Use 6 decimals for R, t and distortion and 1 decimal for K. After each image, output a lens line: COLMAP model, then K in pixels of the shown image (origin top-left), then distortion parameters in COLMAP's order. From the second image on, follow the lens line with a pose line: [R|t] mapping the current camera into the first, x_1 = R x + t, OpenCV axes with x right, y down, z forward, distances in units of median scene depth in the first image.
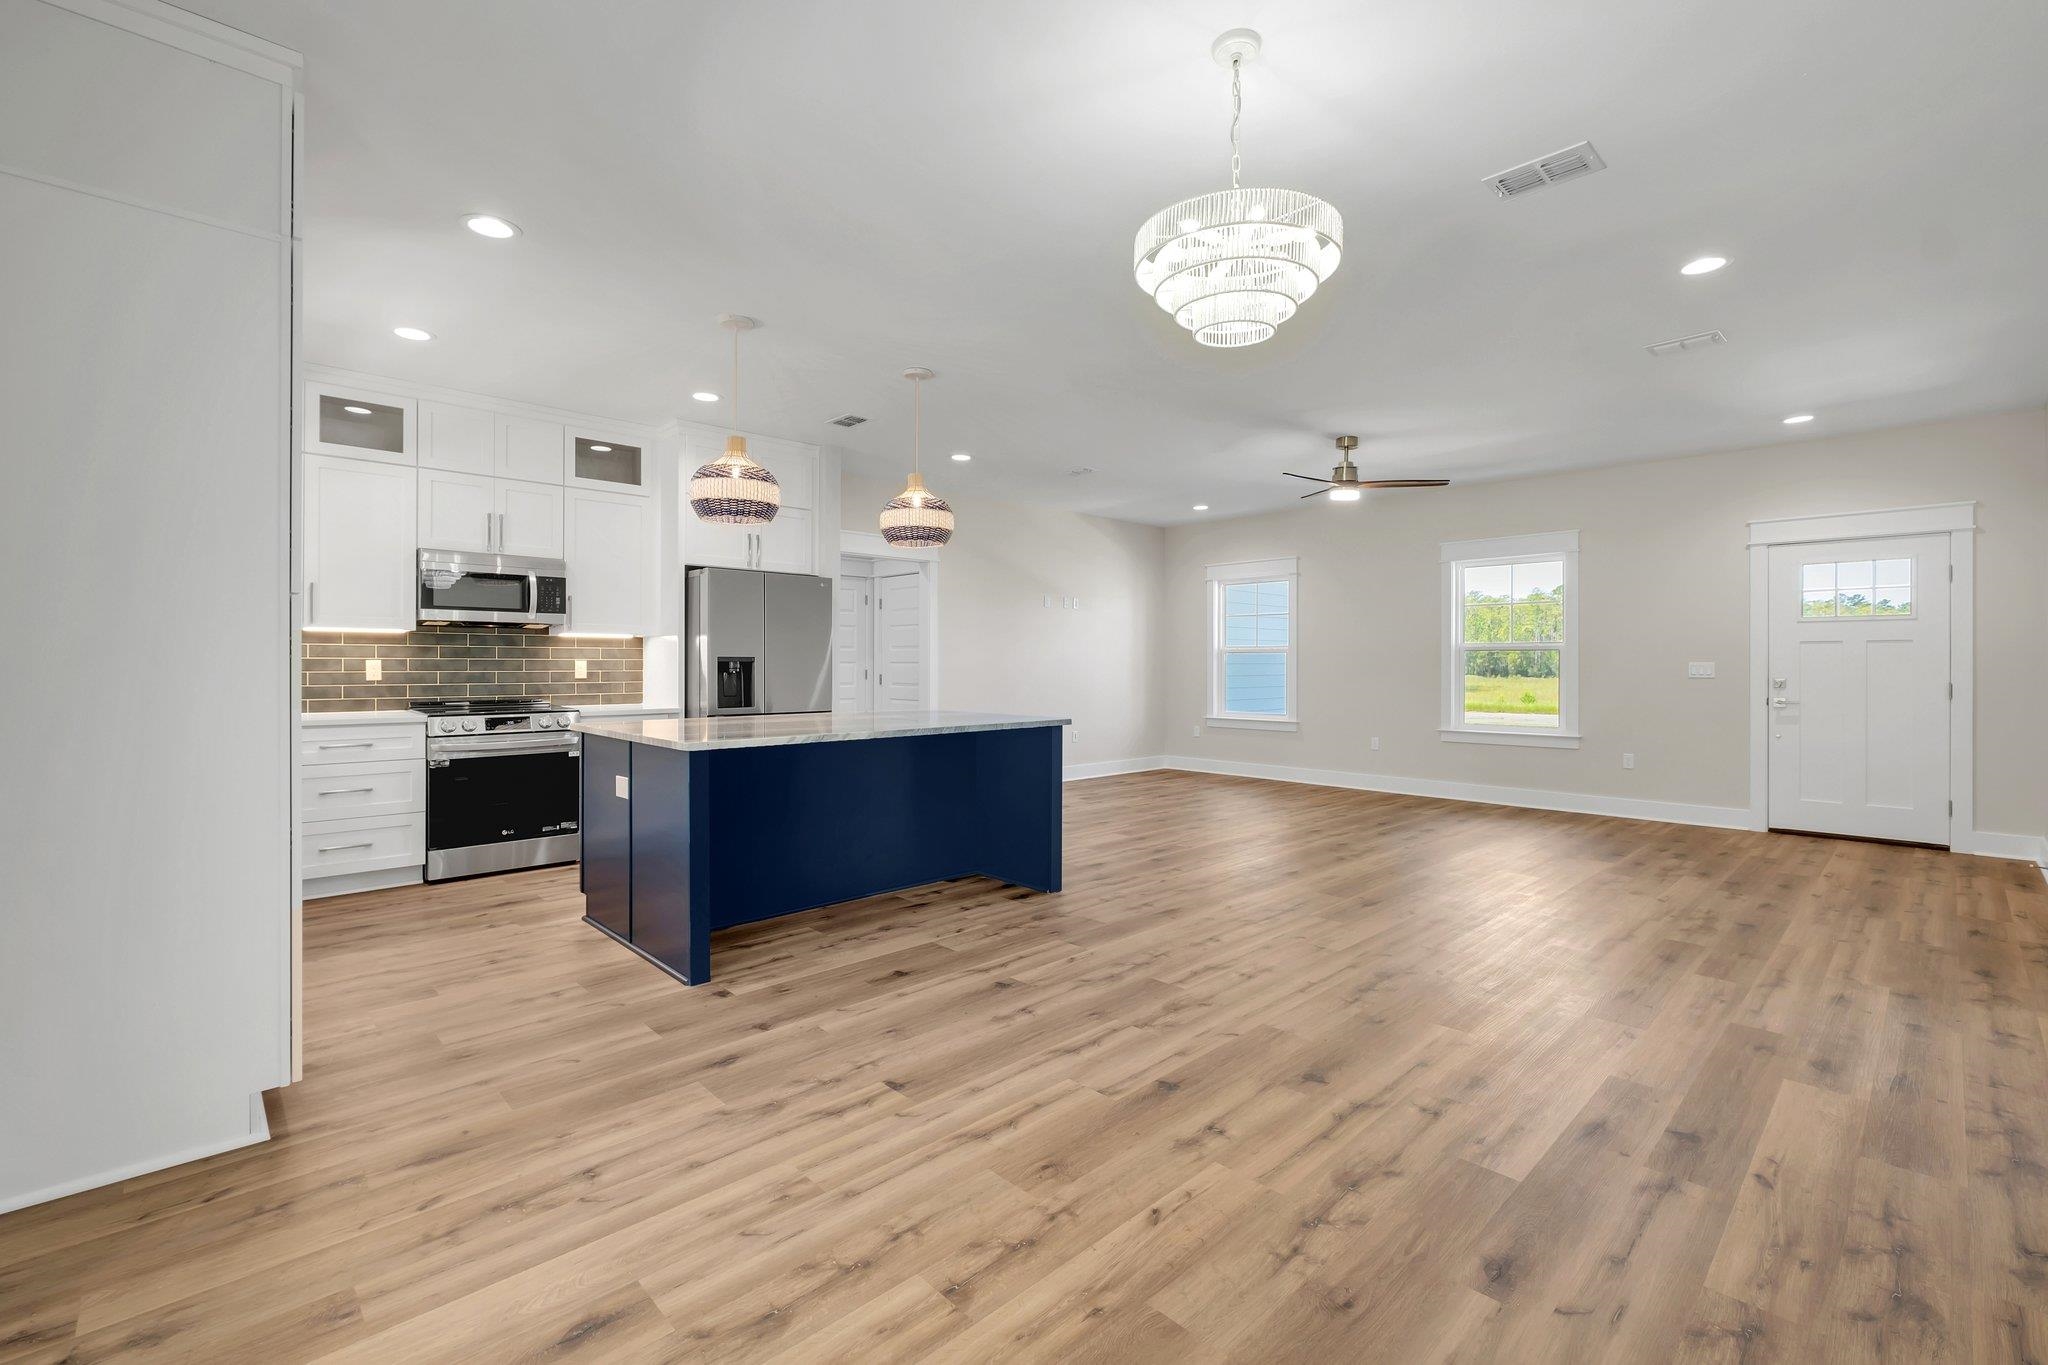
lens RADIAL K [[908.4, 0, 1027.9], [0, 908.4, 663.6], [0, 0, 1]] dist [0.000000, 0.000091]
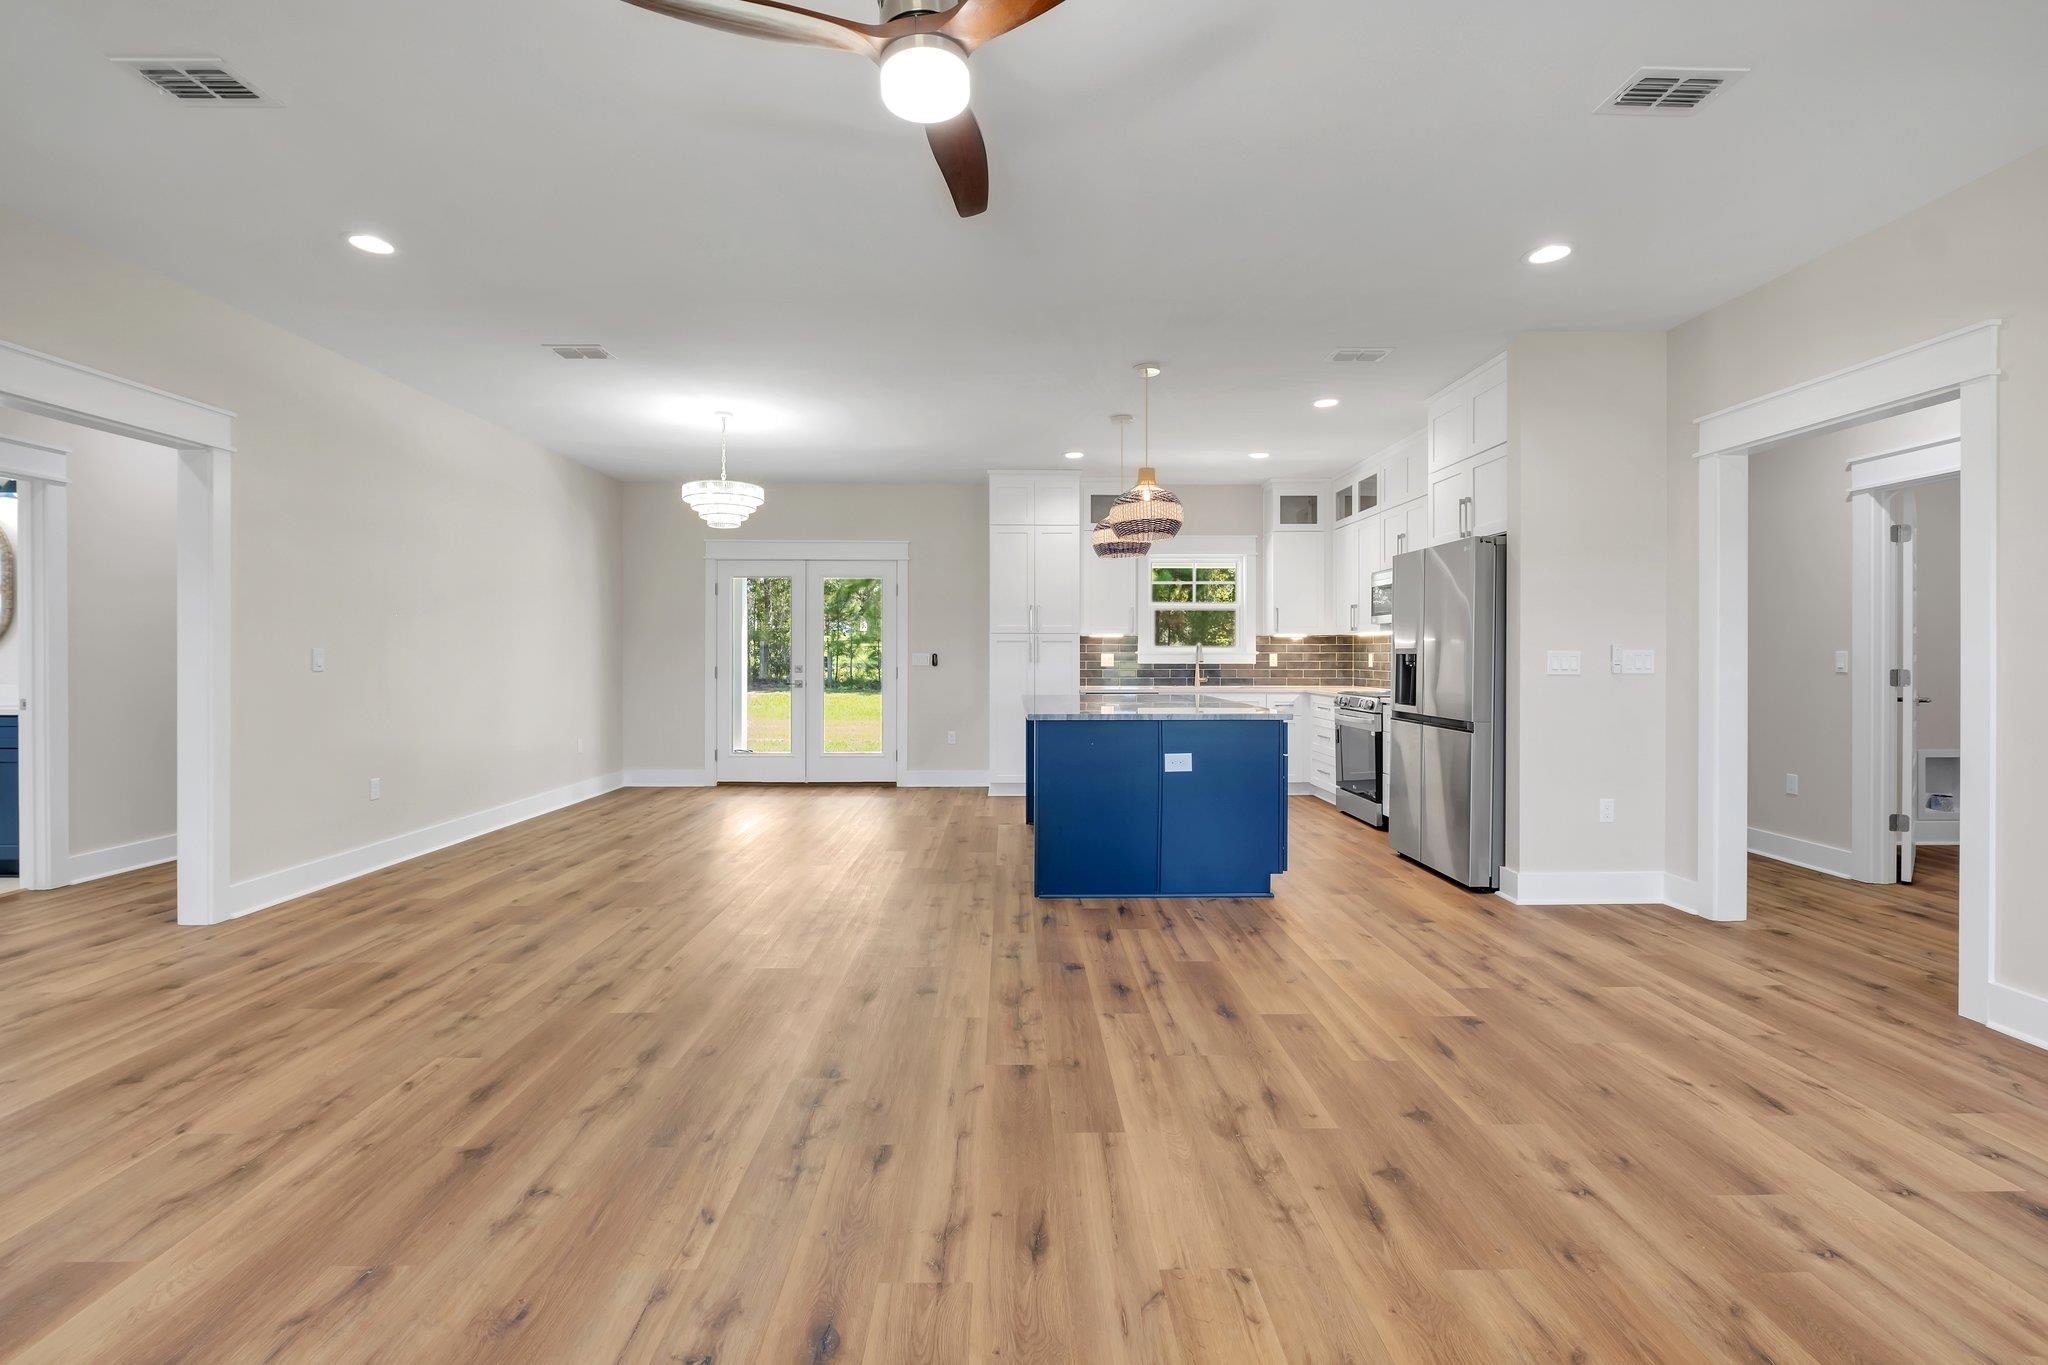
lens RADIAL K [[888.8, 0, 1021.9], [0, 888.8, 663.1], [0, 0, 1]] dist [-0.010138, -0.000244]
pose [[-0.688919, 0.004274, -0.724826, 0.519245], [-0.001243, 0.999974, 0.007078, 0.001195], [0.724837, 0.005778, -0.688896, 1.183741]]
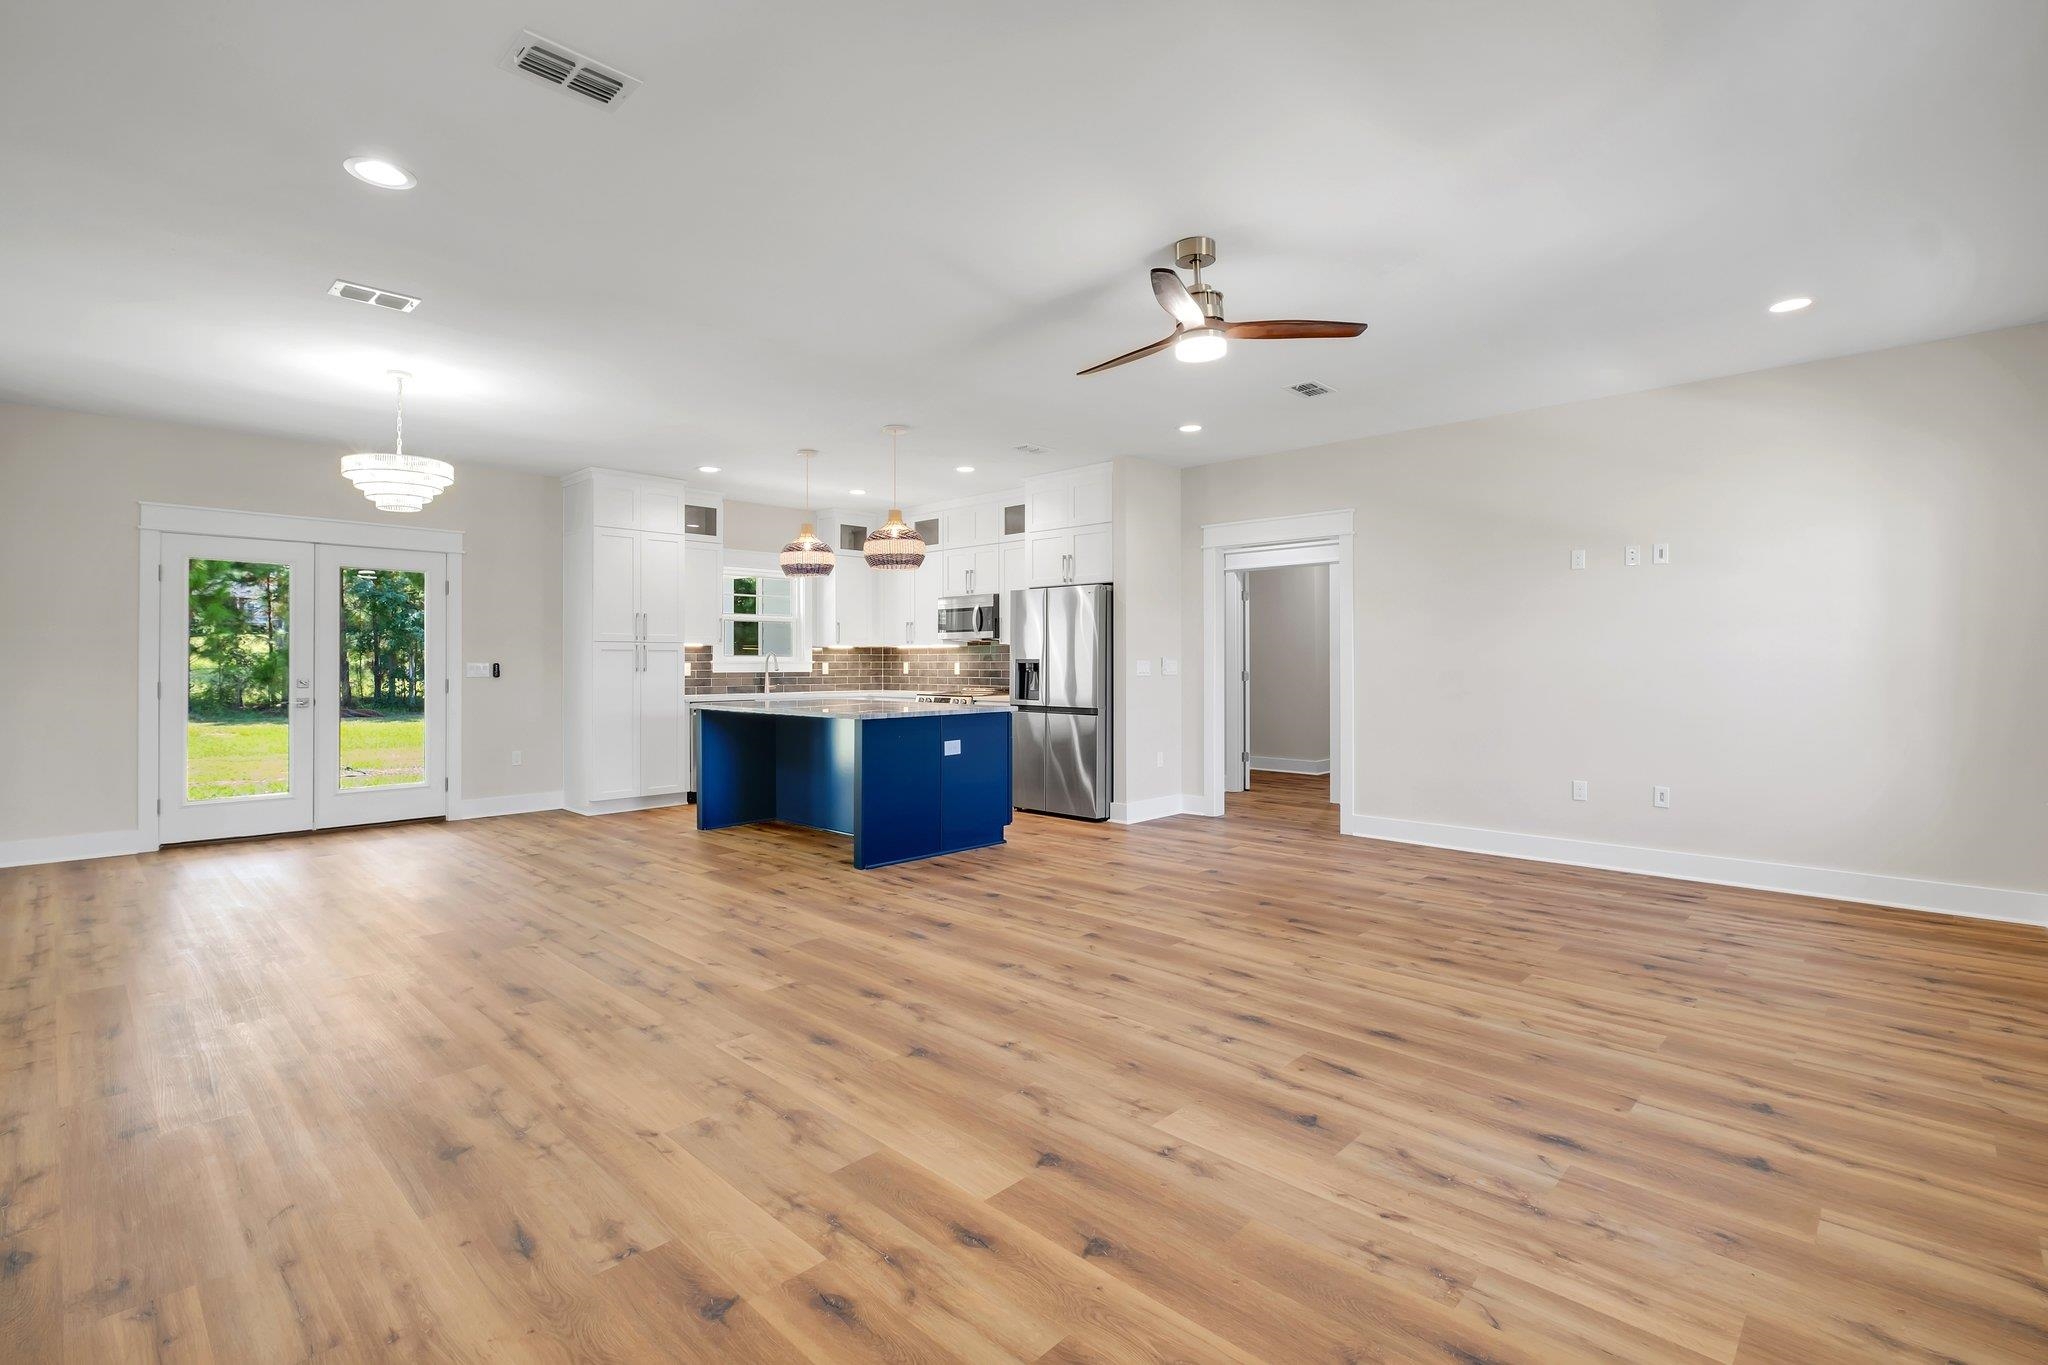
lens RADIAL K [[943.4, 0, 1026.3], [0, 943.4, 670.6], [0, 0, 1]] dist [-0.004051, -0.000025]
pose [[0.029295, 0.006621, -0.999549, 0.871767], [0.002210, 0.999975, 0.006689, -0.000451], [0.999568, -0.002405, 0.029280, 0.853353]]
